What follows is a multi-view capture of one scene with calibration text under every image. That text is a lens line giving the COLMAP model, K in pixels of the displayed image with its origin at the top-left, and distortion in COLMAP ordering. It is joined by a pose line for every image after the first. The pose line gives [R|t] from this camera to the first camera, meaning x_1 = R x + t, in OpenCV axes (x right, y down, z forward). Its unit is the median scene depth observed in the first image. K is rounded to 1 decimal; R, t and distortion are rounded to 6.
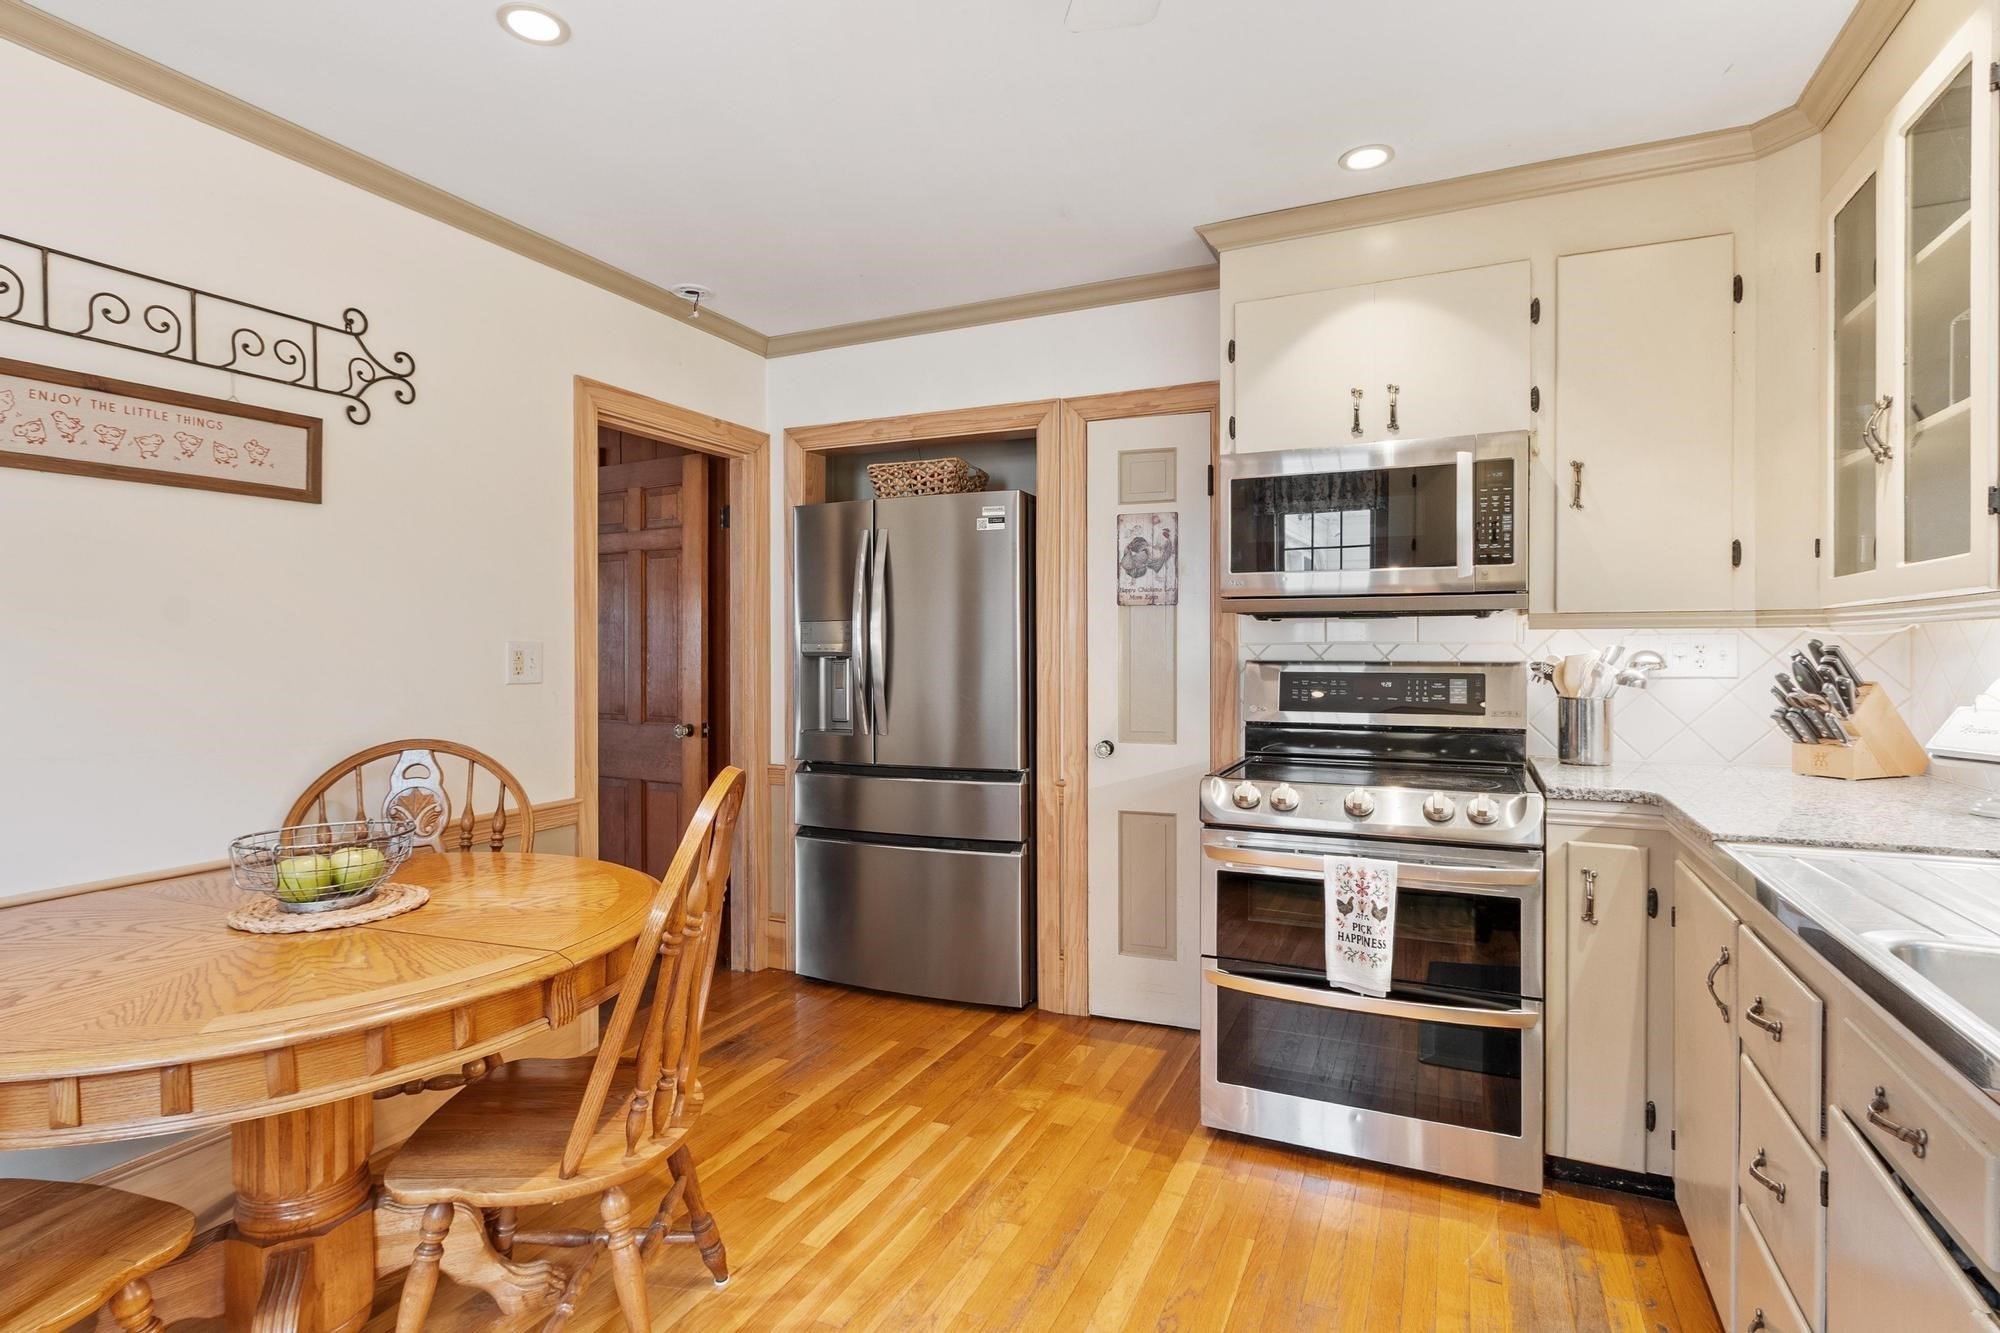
lens RADIAL K [[1002.5, 0, 999.0], [0, 1002.5, 648.6], [0, 0, 1]] dist [0.000632, 0.000125]
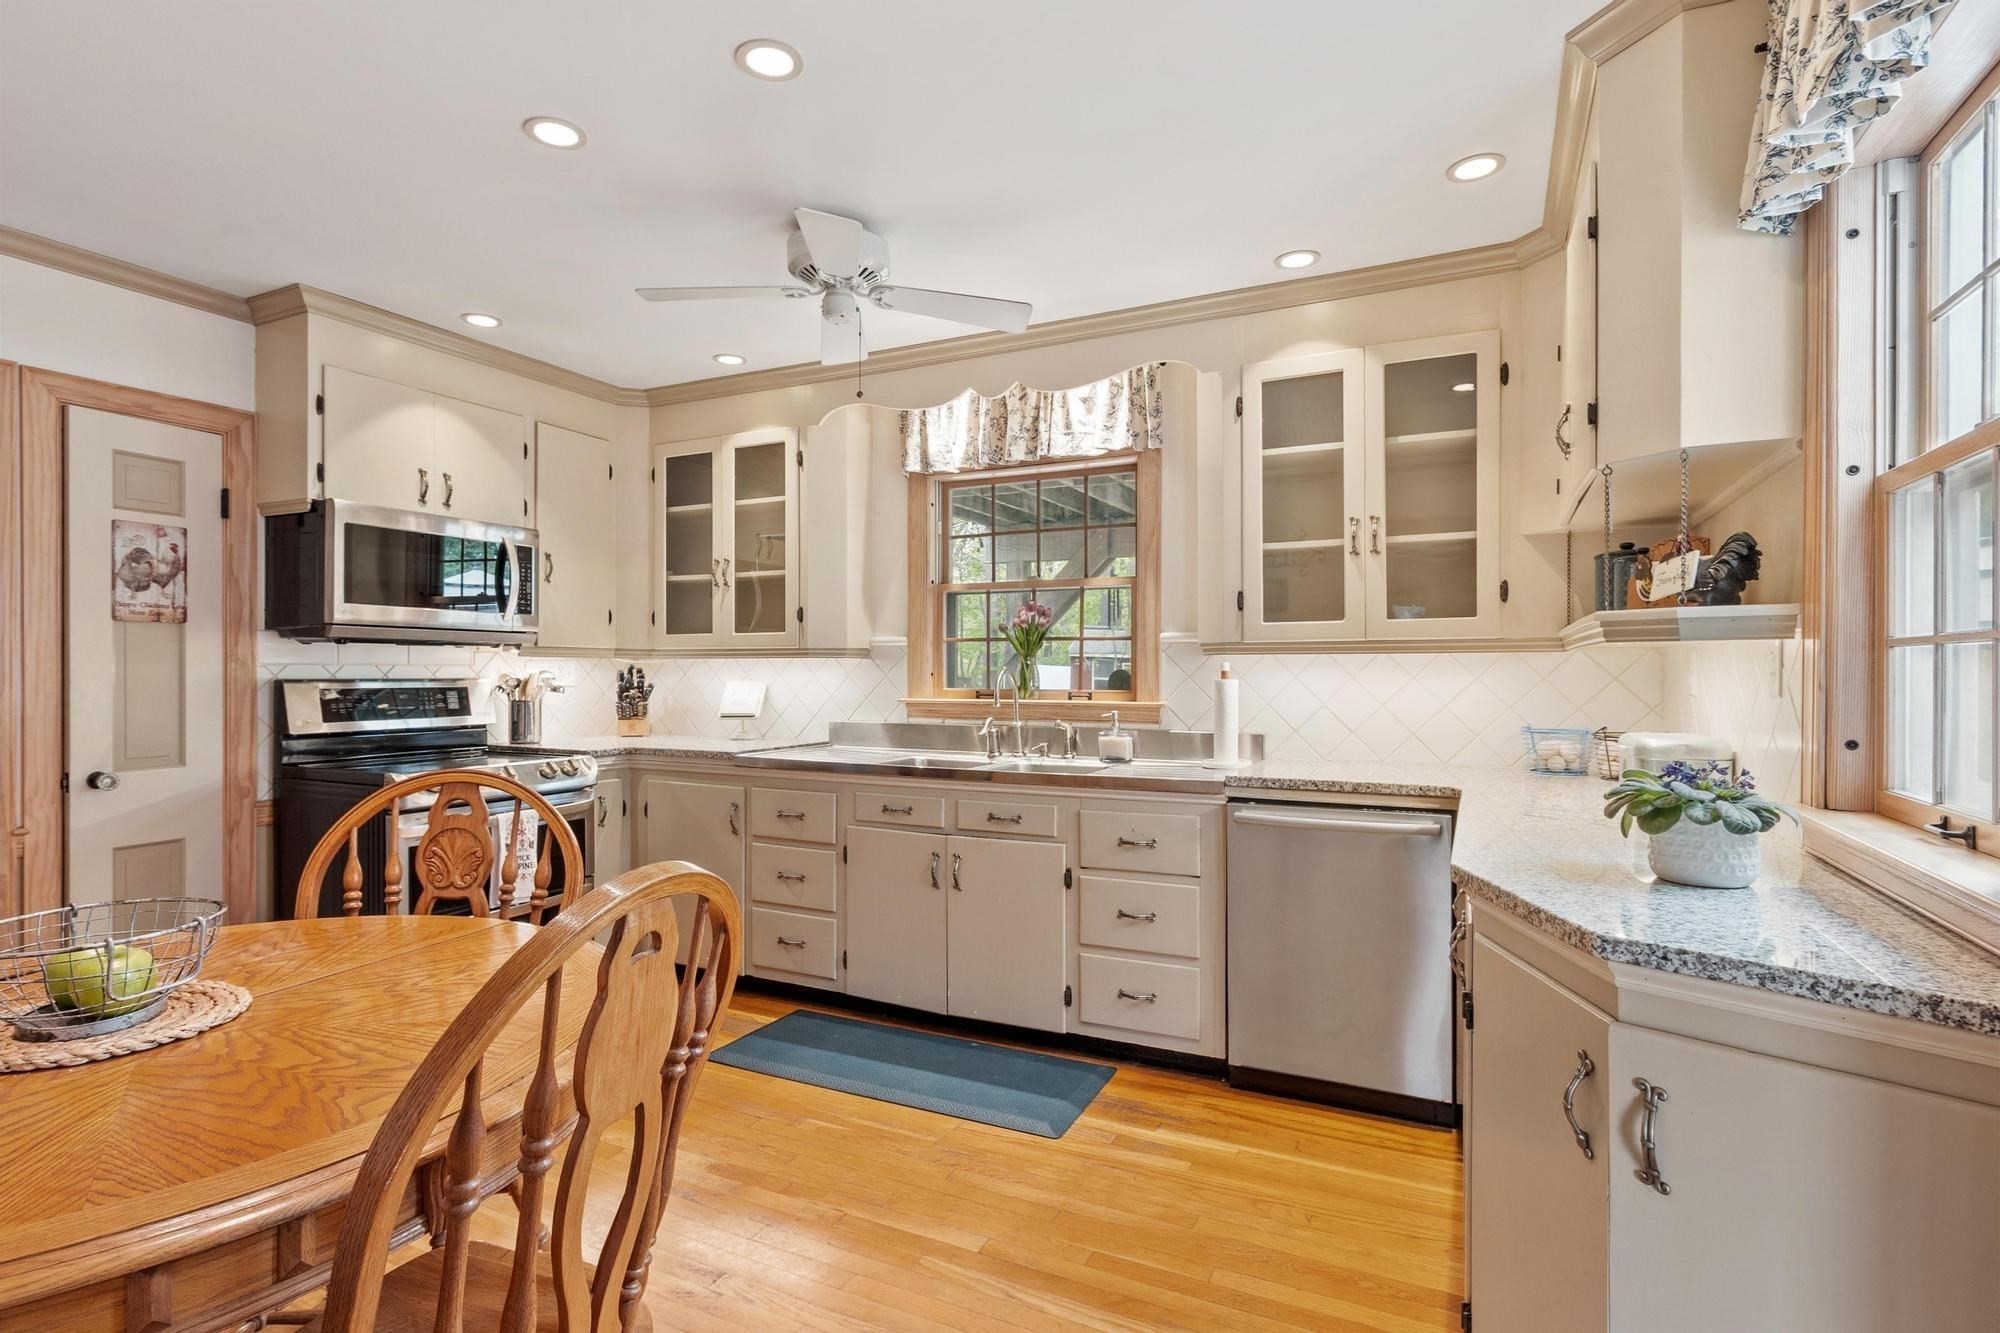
lens RADIAL K [[990.9, 0, 999.0], [0, 990.9, 675.2], [0, 0, 1]] dist [-0.000493, 0.000479]
pose [[0.024454, -0.002875, 0.999697, -0.767980], [-0.000338, 0.999996, 0.002884, 0.003813], [-0.999701, -0.000408, 0.024453, 0.185275]]
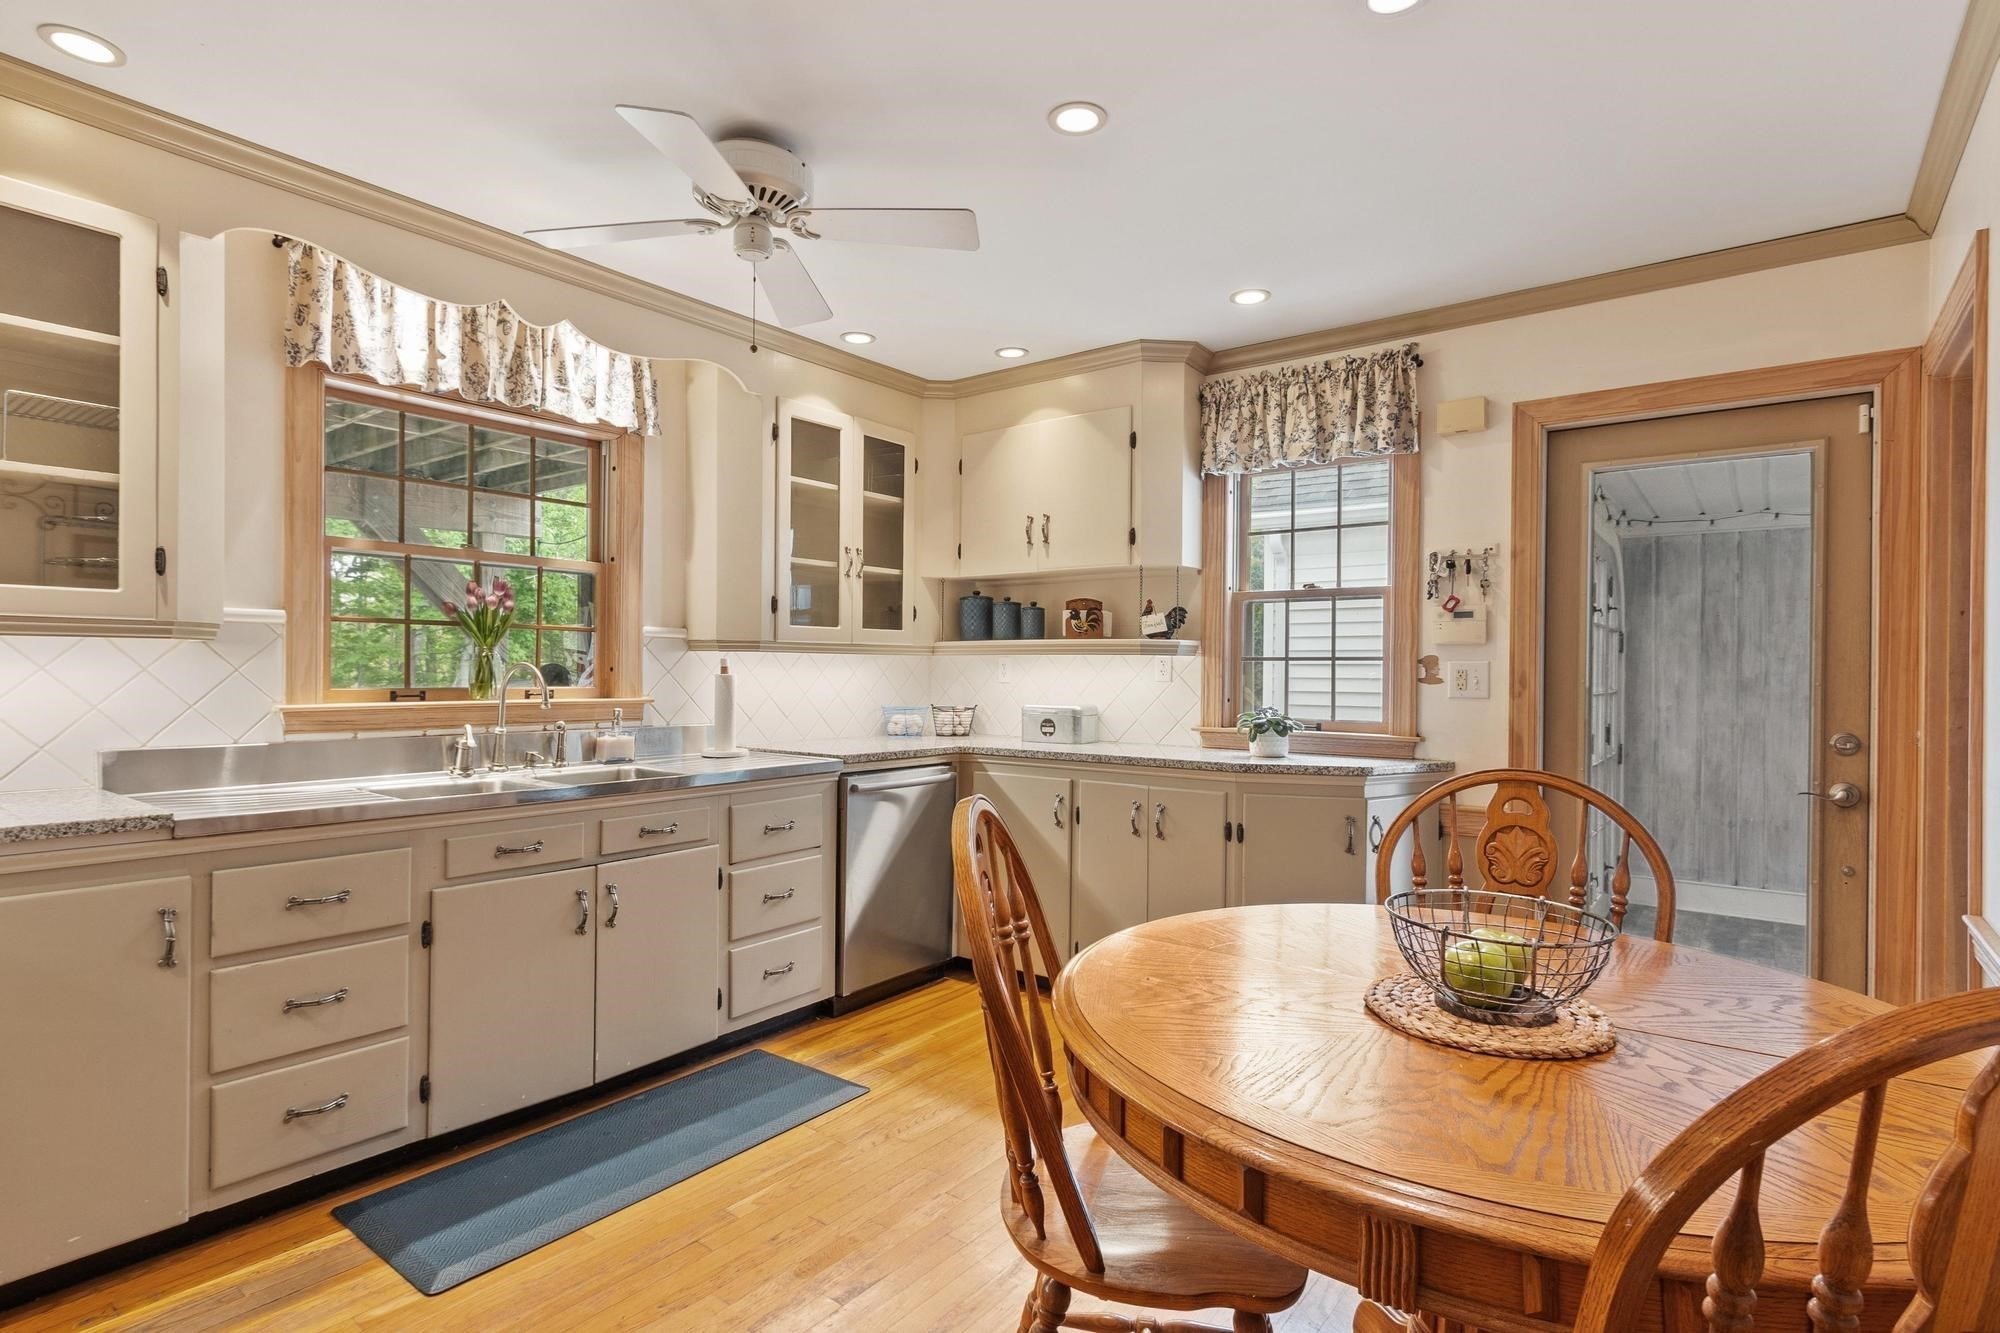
lens RADIAL K [[990.9, 0, 999.0], [0, 990.9, 675.2], [0, 0, 1]] dist [-0.000493, 0.000479]
pose [[-0.976246, -0.008192, 0.216512, -0.259378], [-0.006941, 0.999955, 0.006534, 0.003038], [-0.216556, 0.004876, -0.976258, 1.010447]]
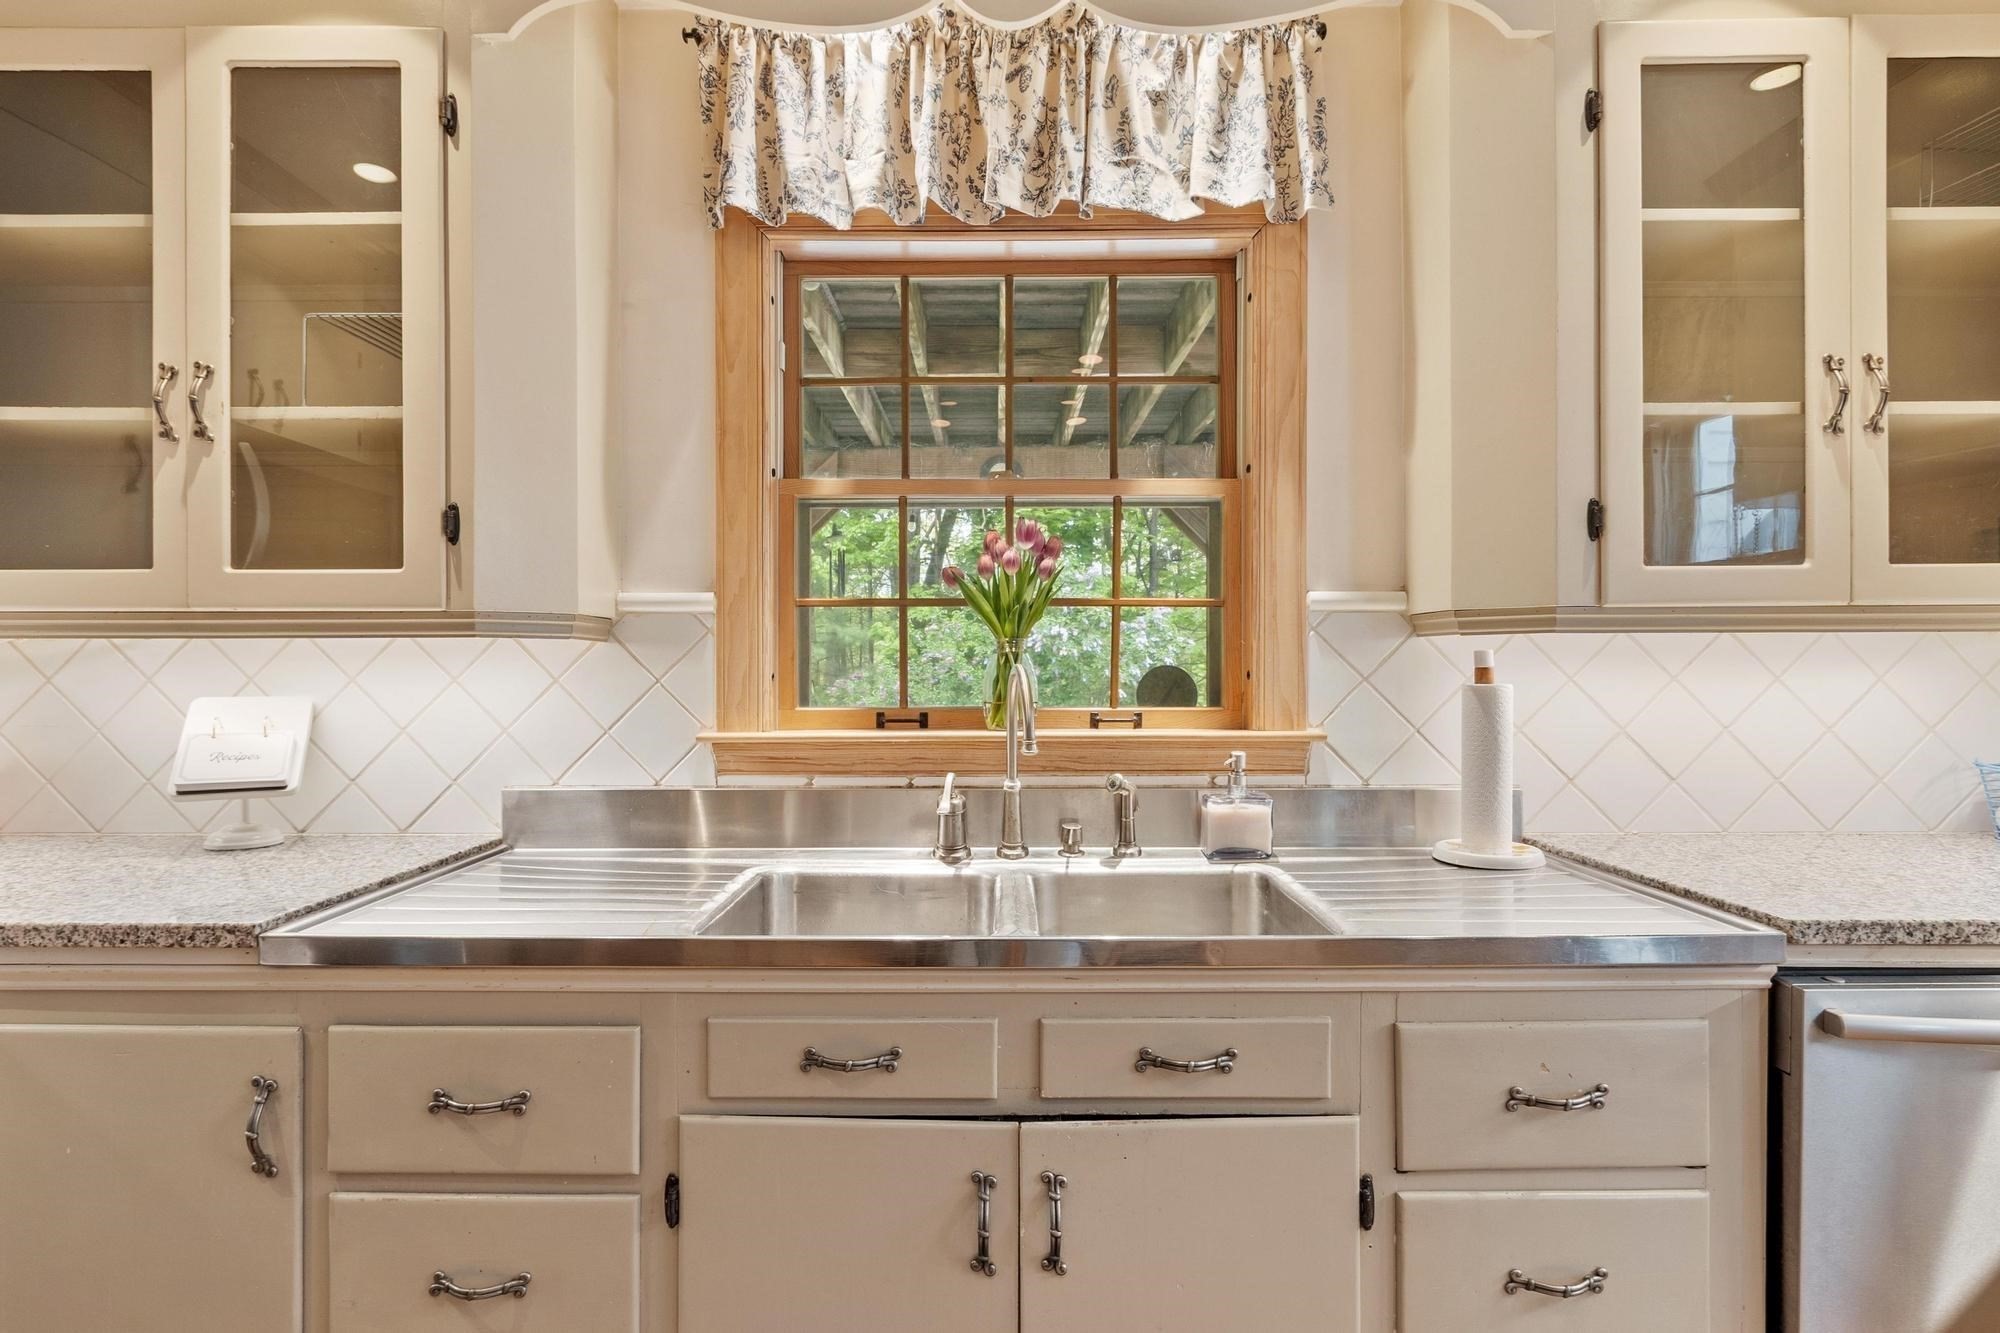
lens RADIAL K [[1013.8, 0, 991.9], [0, 1013.8, 667.0], [0, 0, 1]] dist [0.000882, 0.000293]
pose [[-0.418217, 0.003890, 0.908339, -0.085252], [0.004065, 0.999989, -0.002411, 0.002463], [-0.908338, 0.002684, -0.418228, 0.431437]]
